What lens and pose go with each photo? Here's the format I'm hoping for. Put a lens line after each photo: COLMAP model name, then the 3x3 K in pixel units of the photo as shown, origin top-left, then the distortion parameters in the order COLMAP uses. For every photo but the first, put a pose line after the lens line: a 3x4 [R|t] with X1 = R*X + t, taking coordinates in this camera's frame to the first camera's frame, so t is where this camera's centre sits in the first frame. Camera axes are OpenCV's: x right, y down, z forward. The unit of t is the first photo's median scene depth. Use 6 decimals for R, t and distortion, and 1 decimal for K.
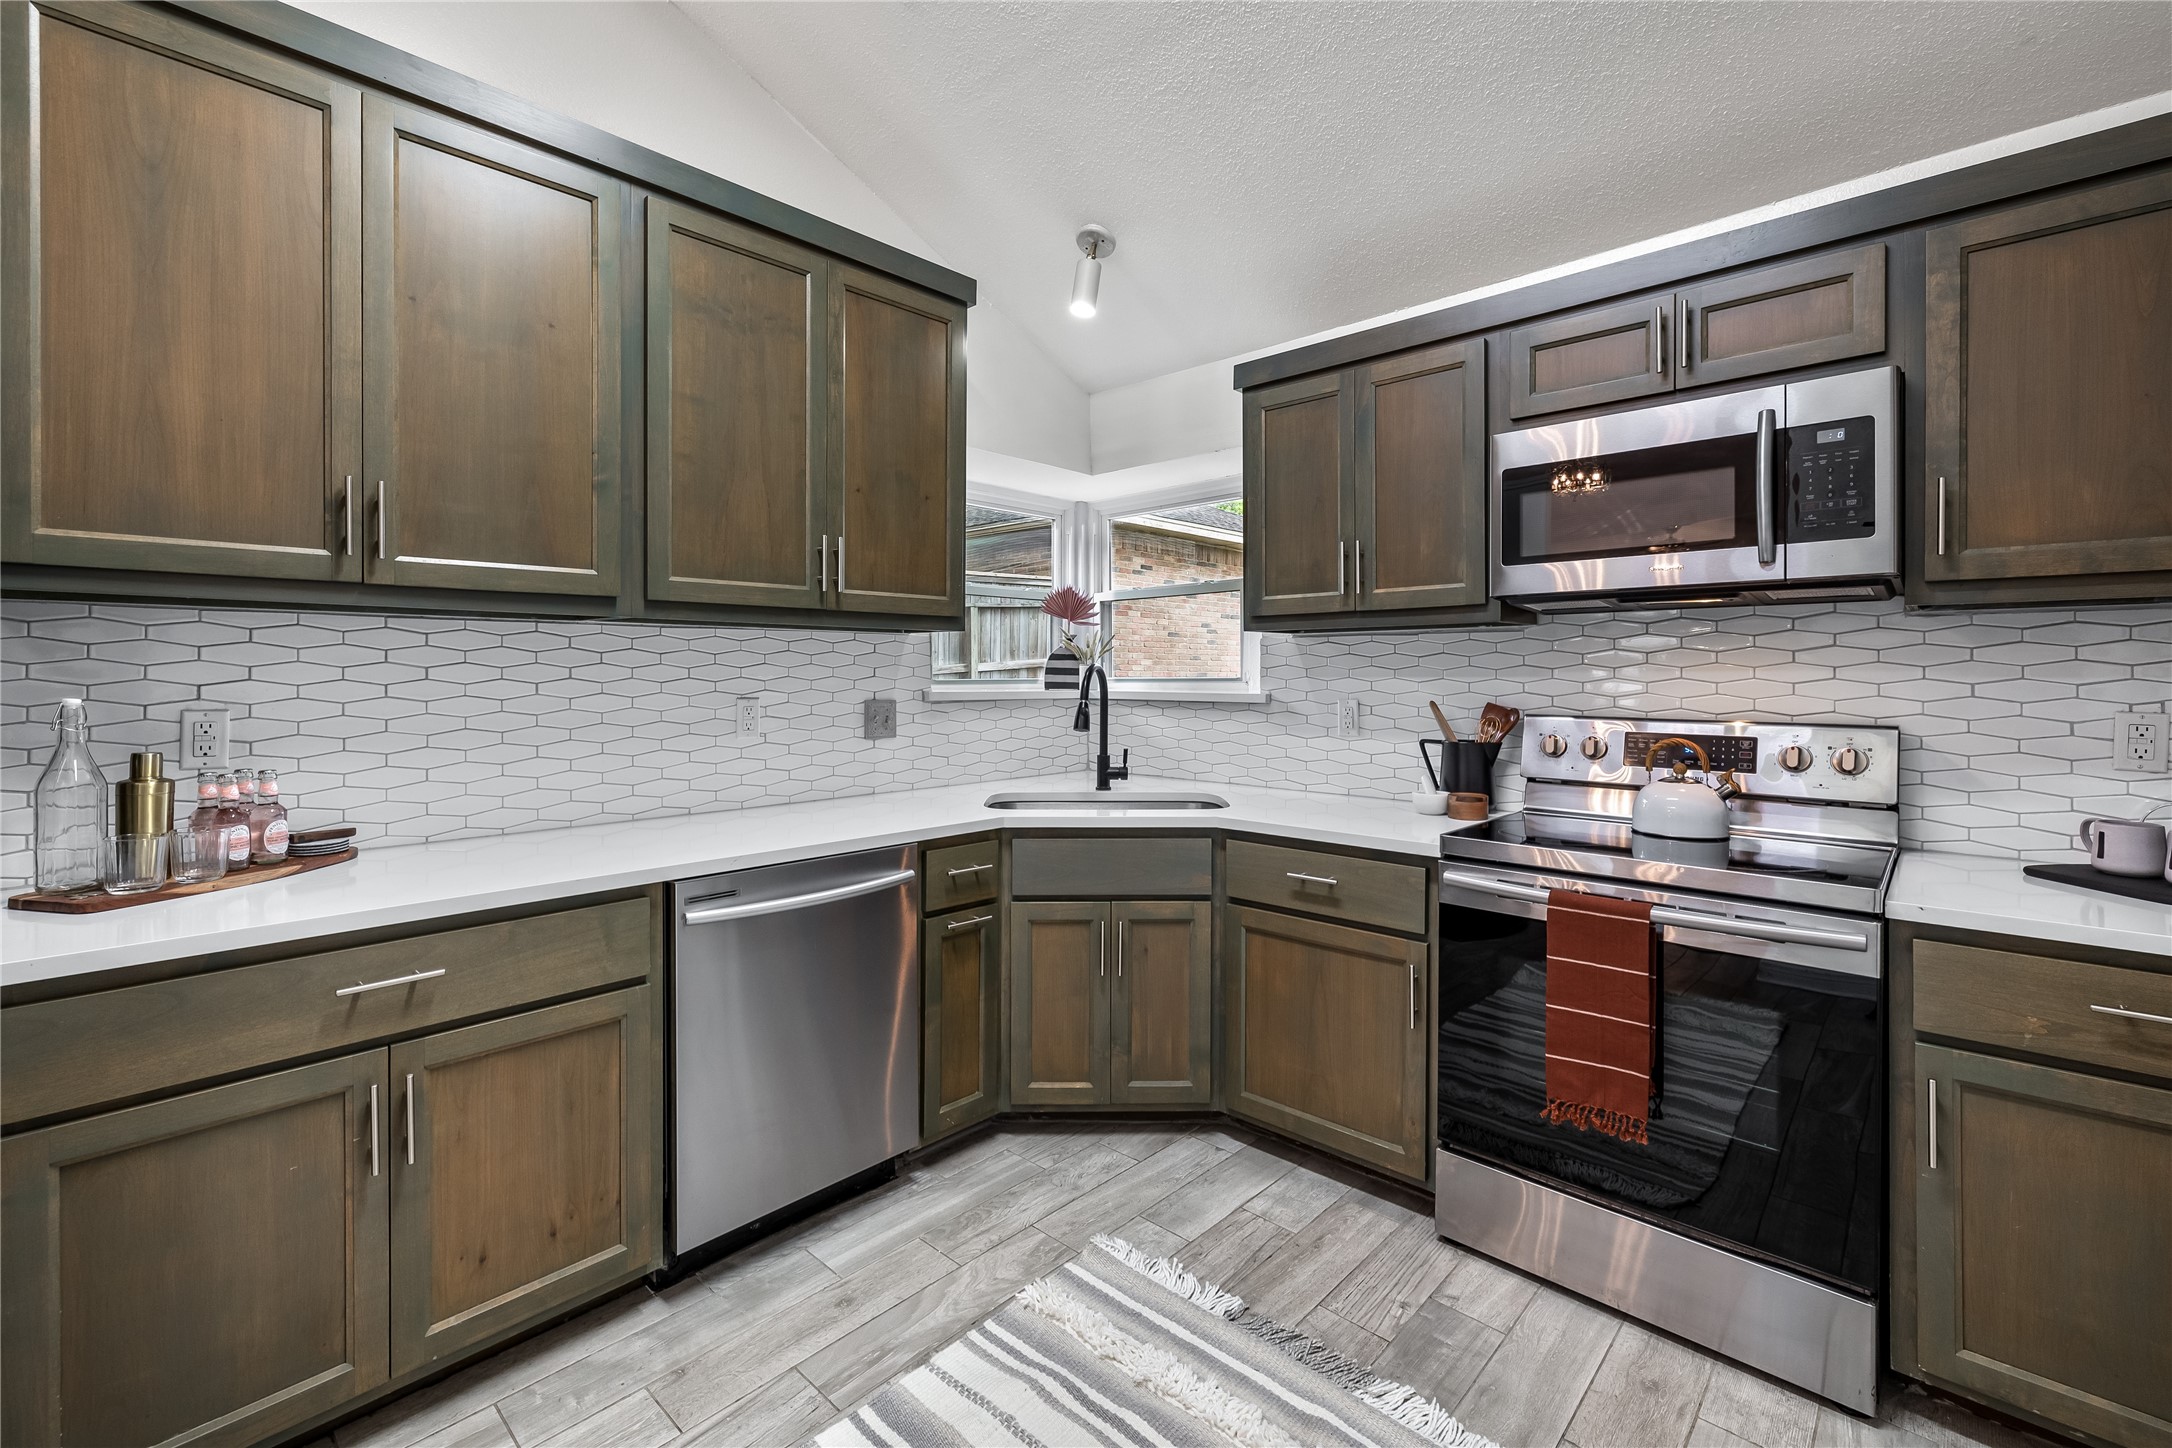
lens RADIAL K [[919.3, 0, 1103.0], [0, 919.3, 673.5], [0, 0, 1]] dist [0.001121, -0.000906]
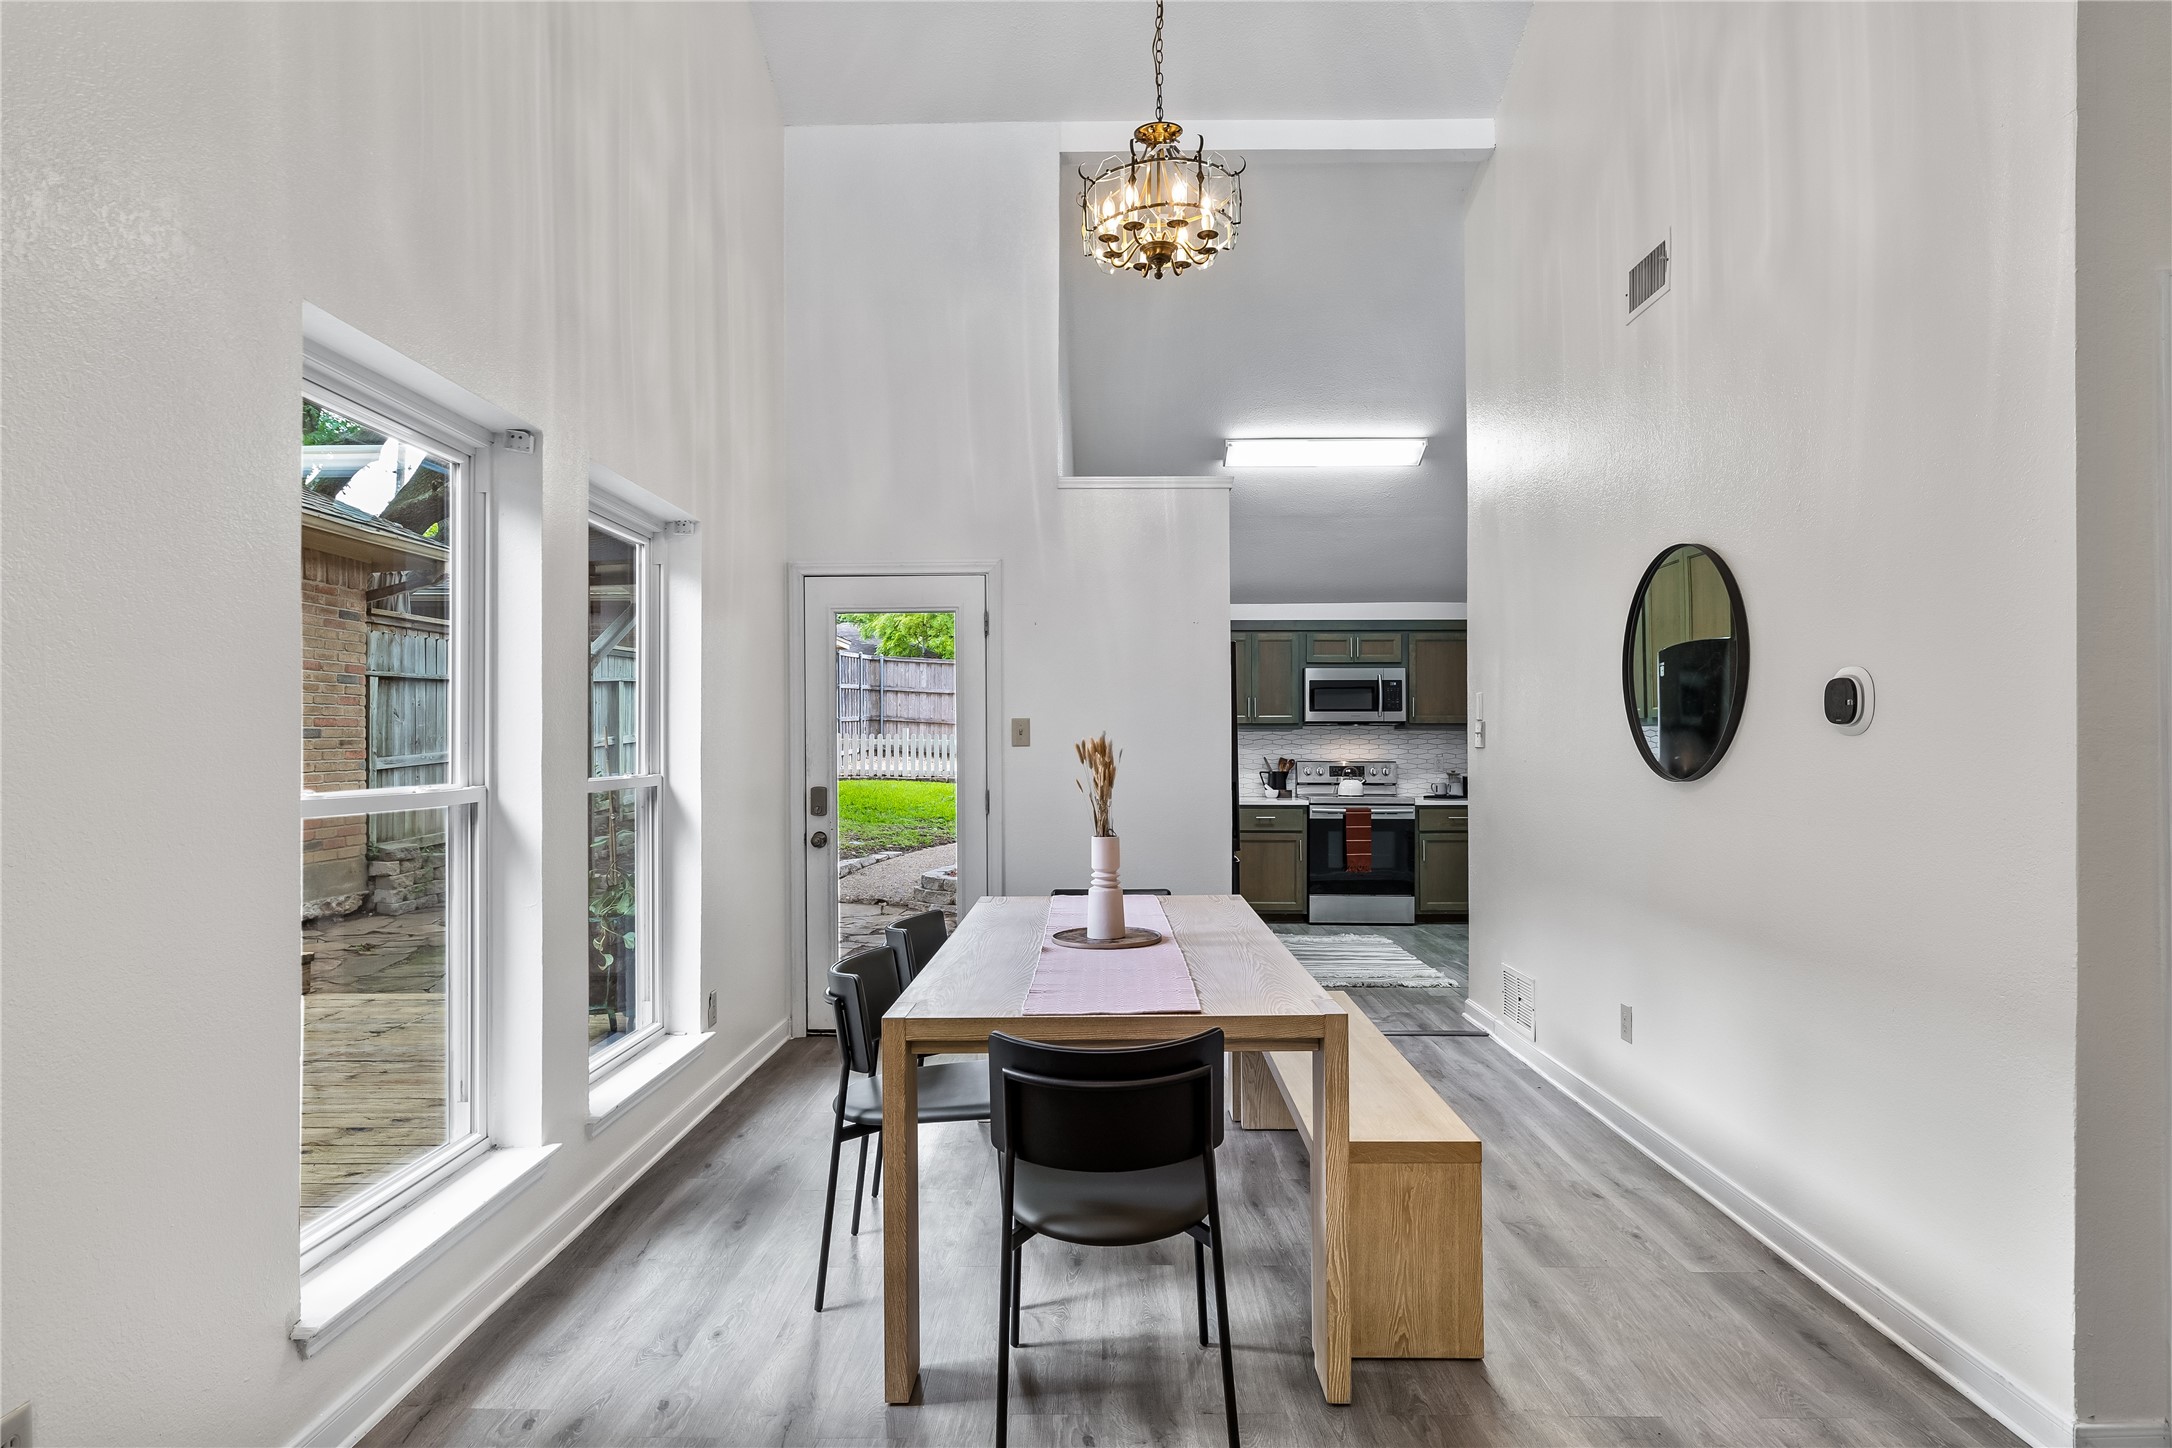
lens RADIAL K [[1168.6, 0, 1088.2], [0, 1168.6, 733.6], [0, 0, 1]] dist [0.002296, -0.000242]
pose [[0.751052, 0.003947, 0.660231, -3.238586], [-0.000432, 0.999985, -0.005487, -0.028208], [-0.660243, 0.003836, 0.751042, -1.729287]]
